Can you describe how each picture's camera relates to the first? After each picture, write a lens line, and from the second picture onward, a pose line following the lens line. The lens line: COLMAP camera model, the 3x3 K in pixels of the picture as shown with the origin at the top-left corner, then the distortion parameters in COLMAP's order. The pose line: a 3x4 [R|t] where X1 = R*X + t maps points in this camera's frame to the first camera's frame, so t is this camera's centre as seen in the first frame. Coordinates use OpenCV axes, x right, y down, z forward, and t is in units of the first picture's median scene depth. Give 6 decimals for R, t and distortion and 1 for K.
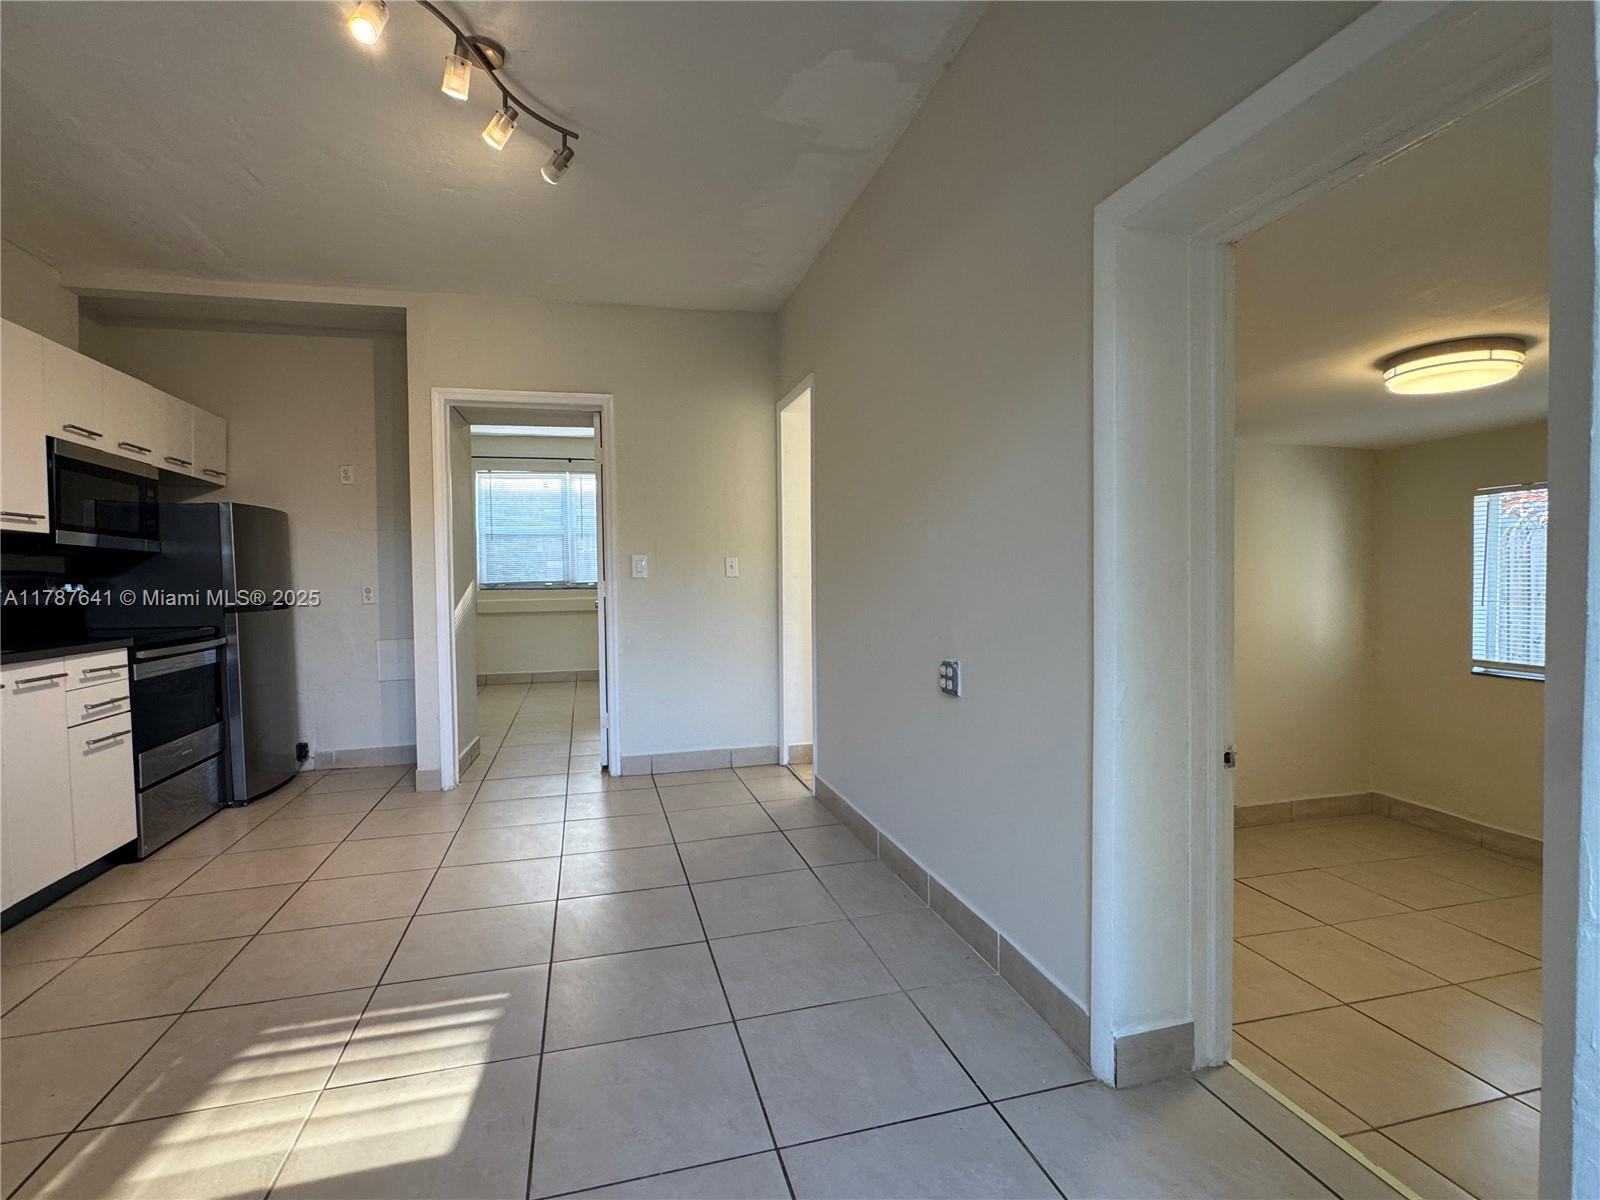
lens RADIAL K [[782.1, 0, 799.4], [0, 782.1, 602.9], [0, 0, 1]] dist [-0.002301, 0.000183]
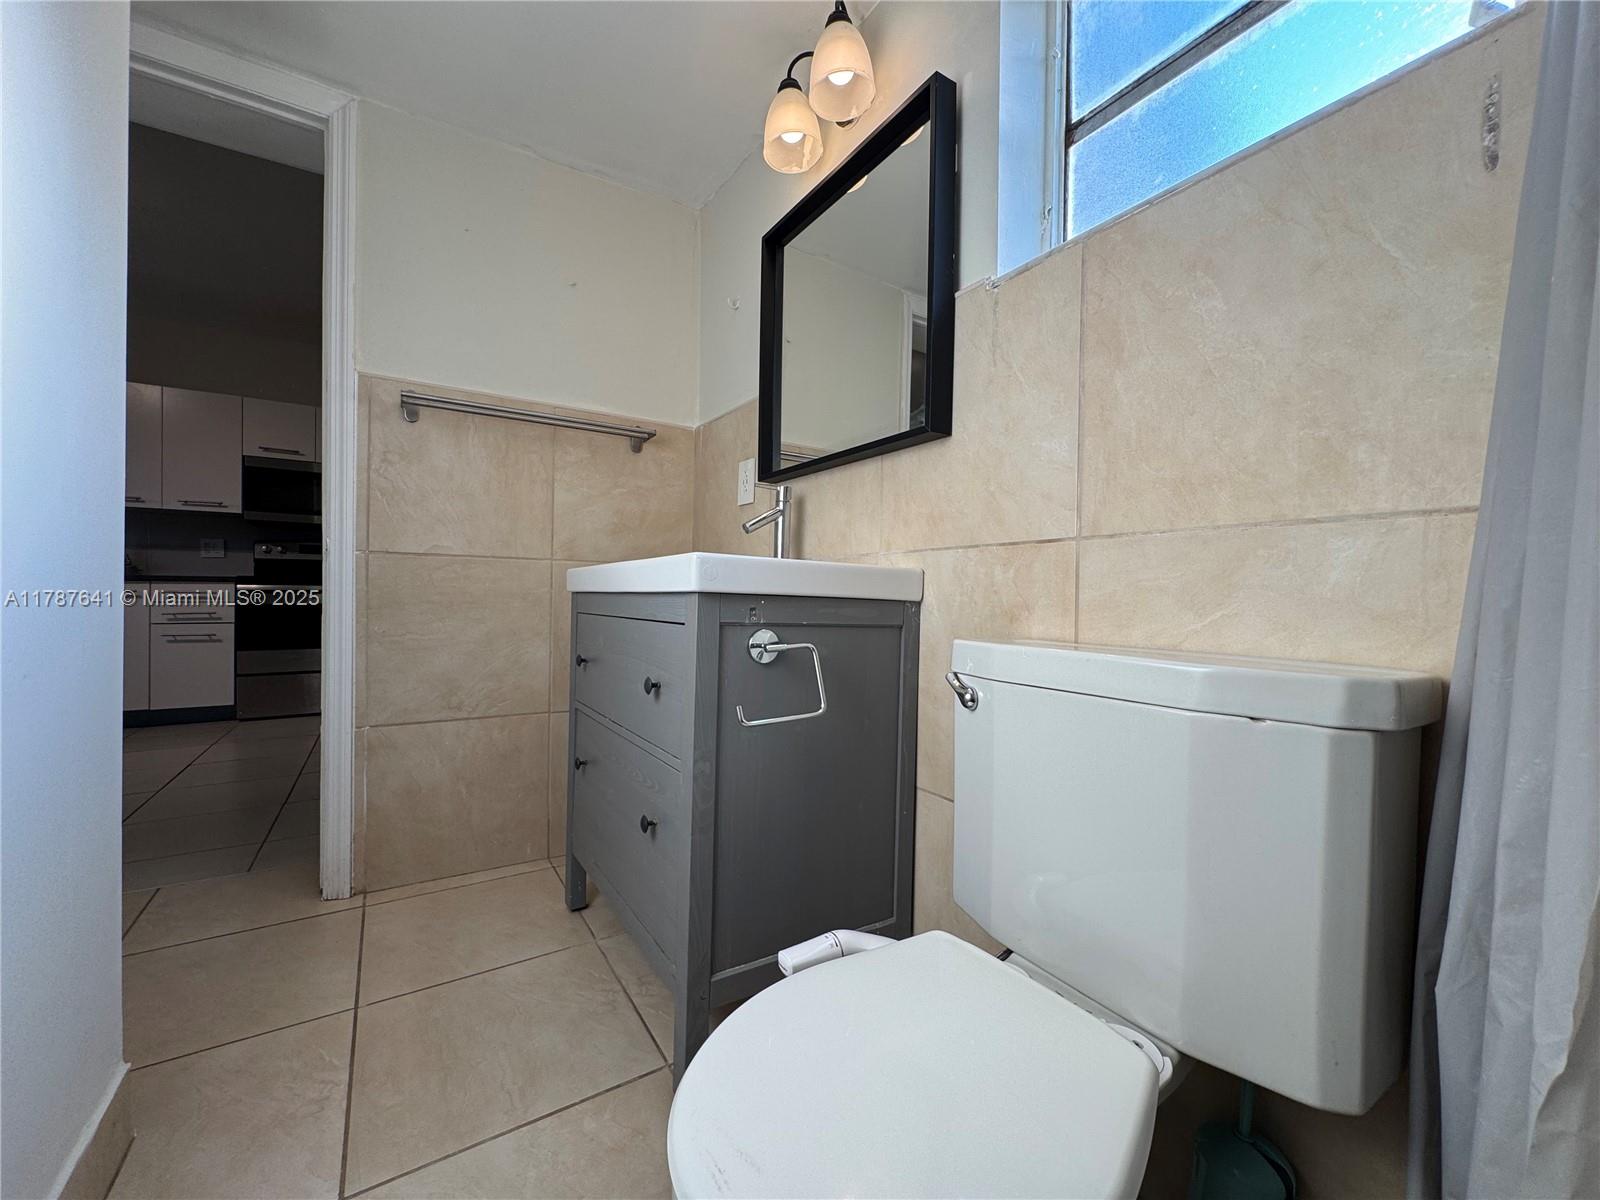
lens RADIAL K [[638.7, 0, 800.0], [0, 638.7, 600.0], [0, 0, 1]] dist [0.000916, 0.000118]
pose [[0.298916, 0.027304, -0.953889, 0.682138], [-0.045536, 0.998860, 0.014322, 0.022020], [0.953192, 0.039155, 0.299819, 1.648355]]
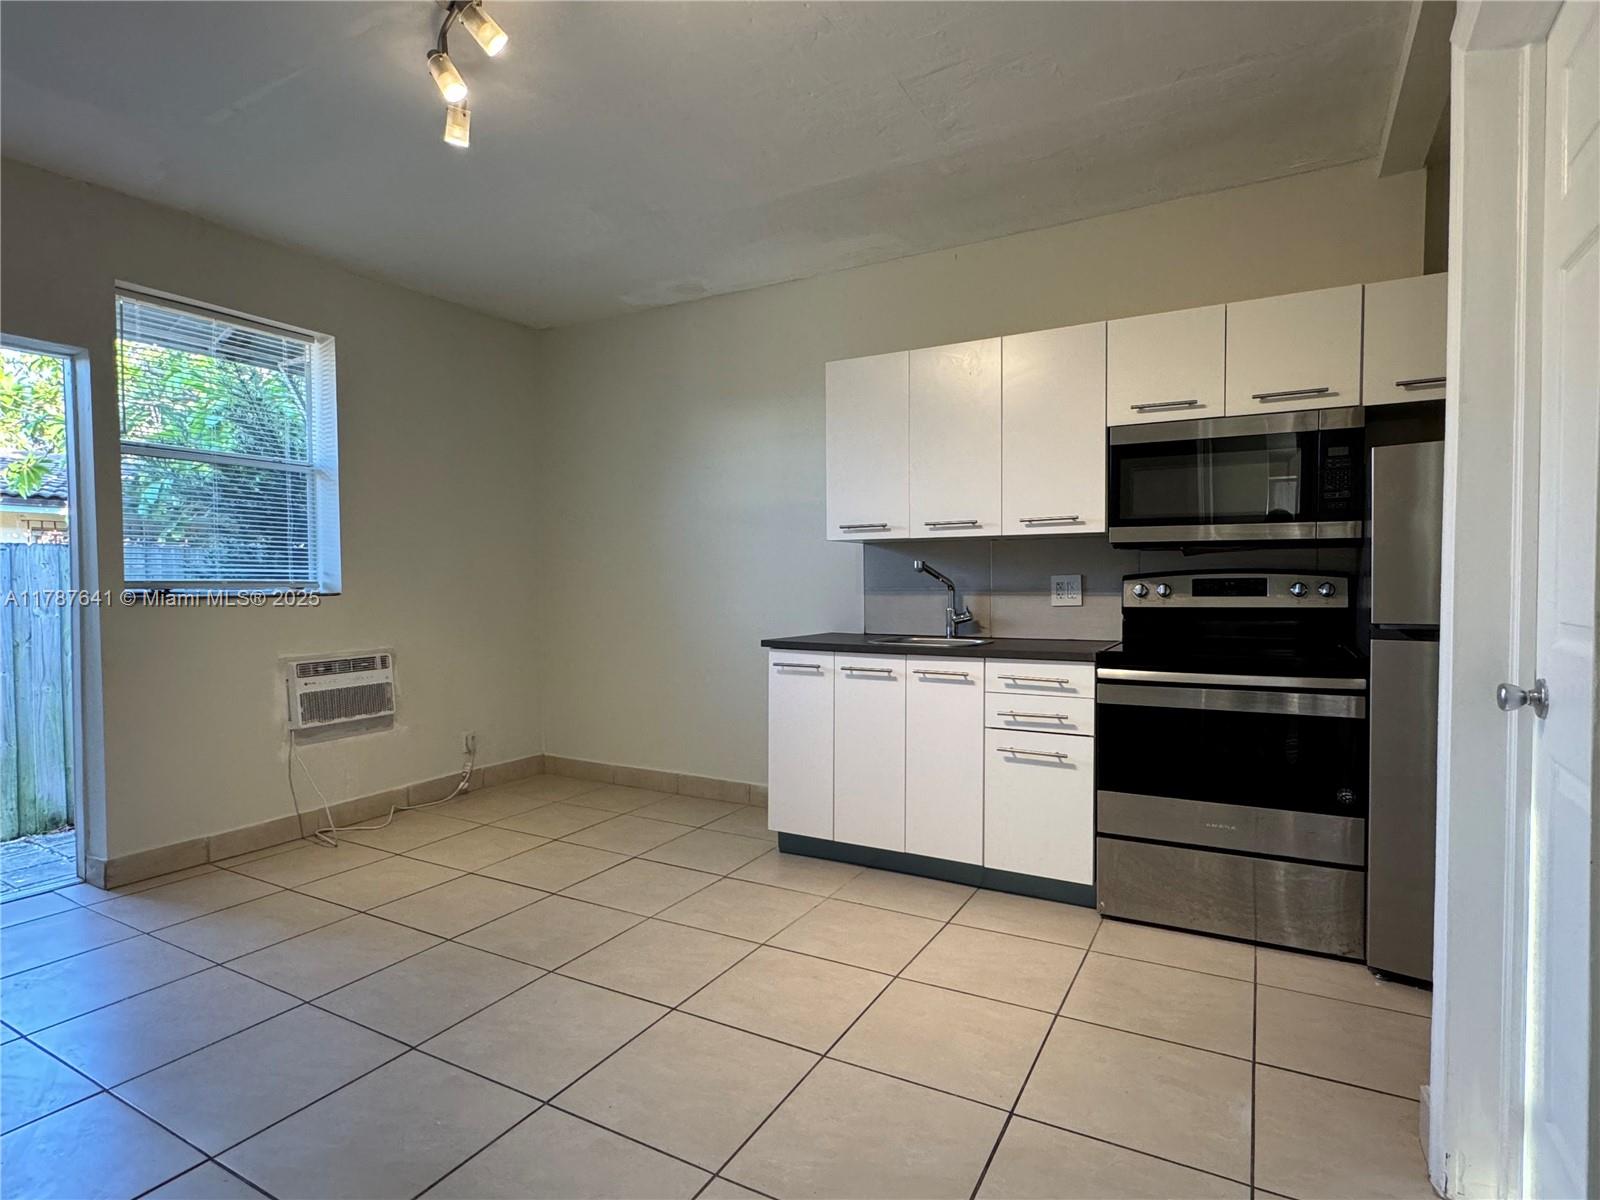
lens RADIAL K [[834.0, 0, 790.4], [0, 834.0, 606.4], [0, 0, 1]] dist [-0.000975, -0.000121]
pose [[-0.700932, 0.041877, -0.711998, 0.018320], [-0.005172, 0.997950, 0.063788, -0.058776], [0.713209, 0.048394, -0.699279, 1.356540]]
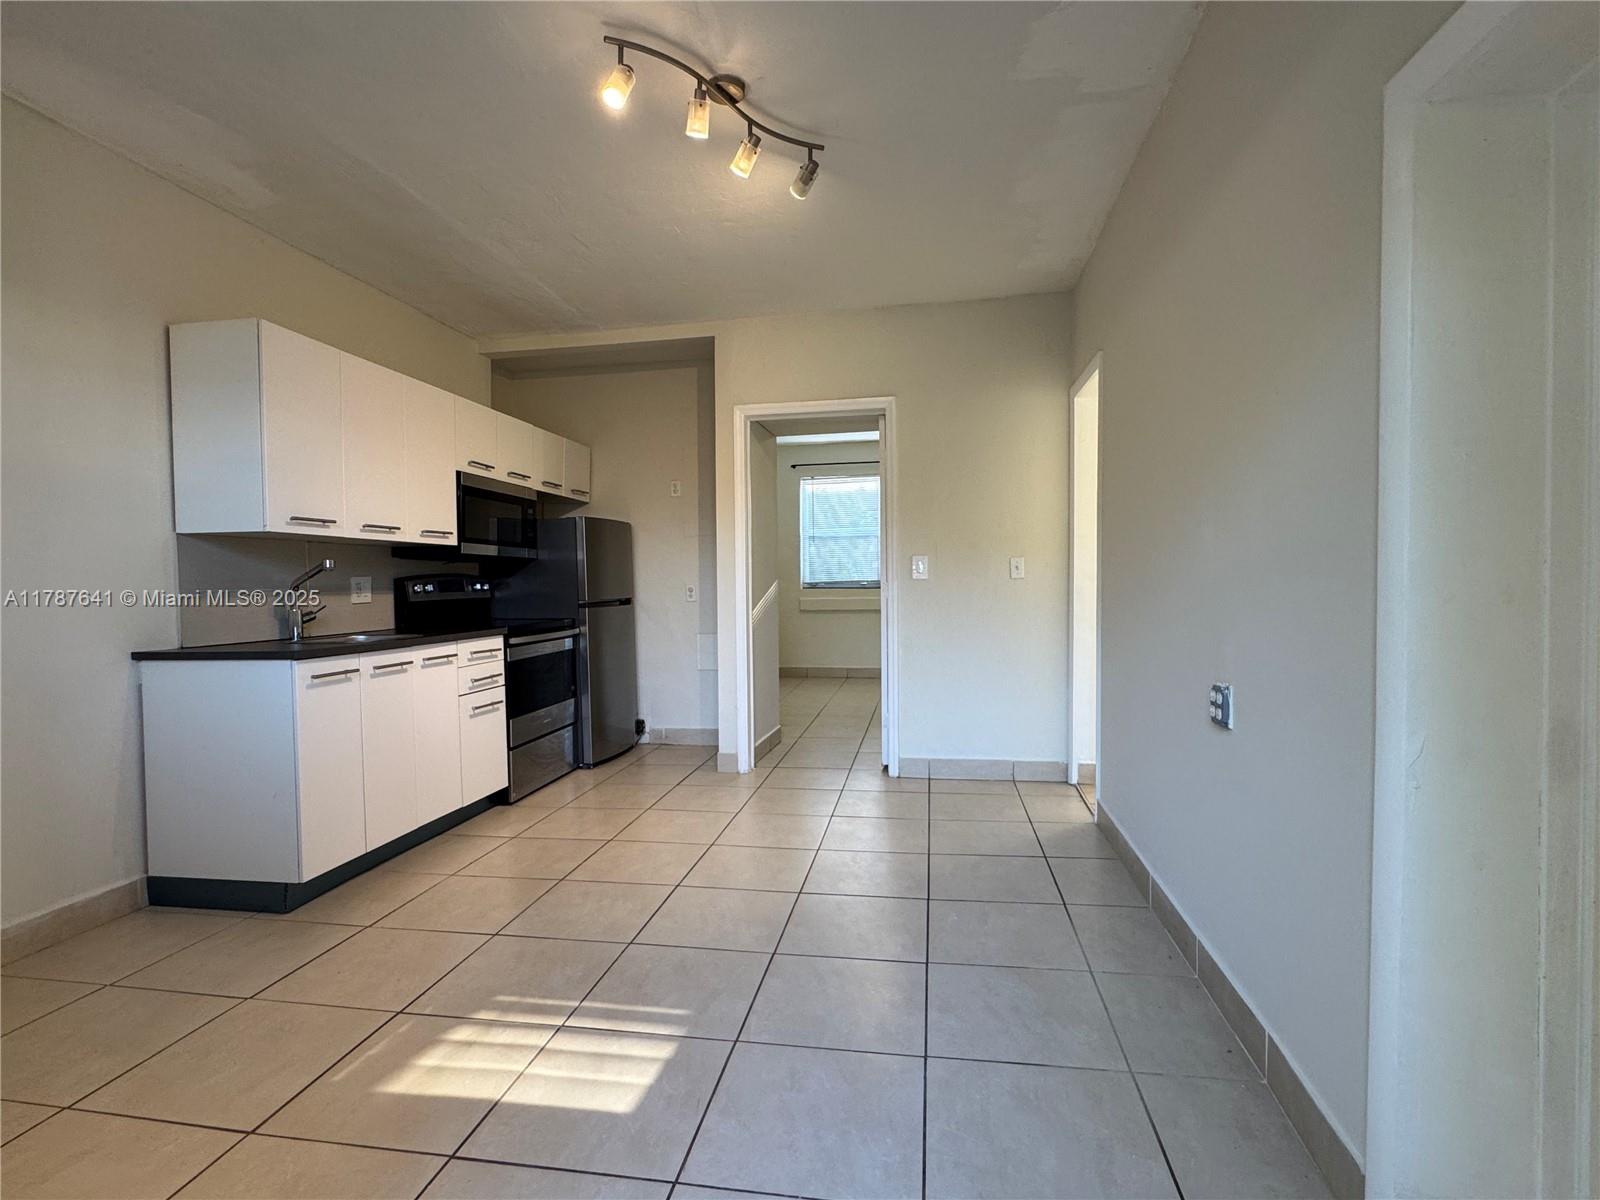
lens RADIAL K [[782.1, 0, 799.4], [0, 782.1, 602.9], [0, 0, 1]] dist [-0.002301, 0.000183]
pose [[0.907877, 0.014839, -0.418975, 0.099579], [-0.013581, 0.999890, 0.005986, -0.008215], [0.419017, 0.000255, 0.907978, 0.051389]]
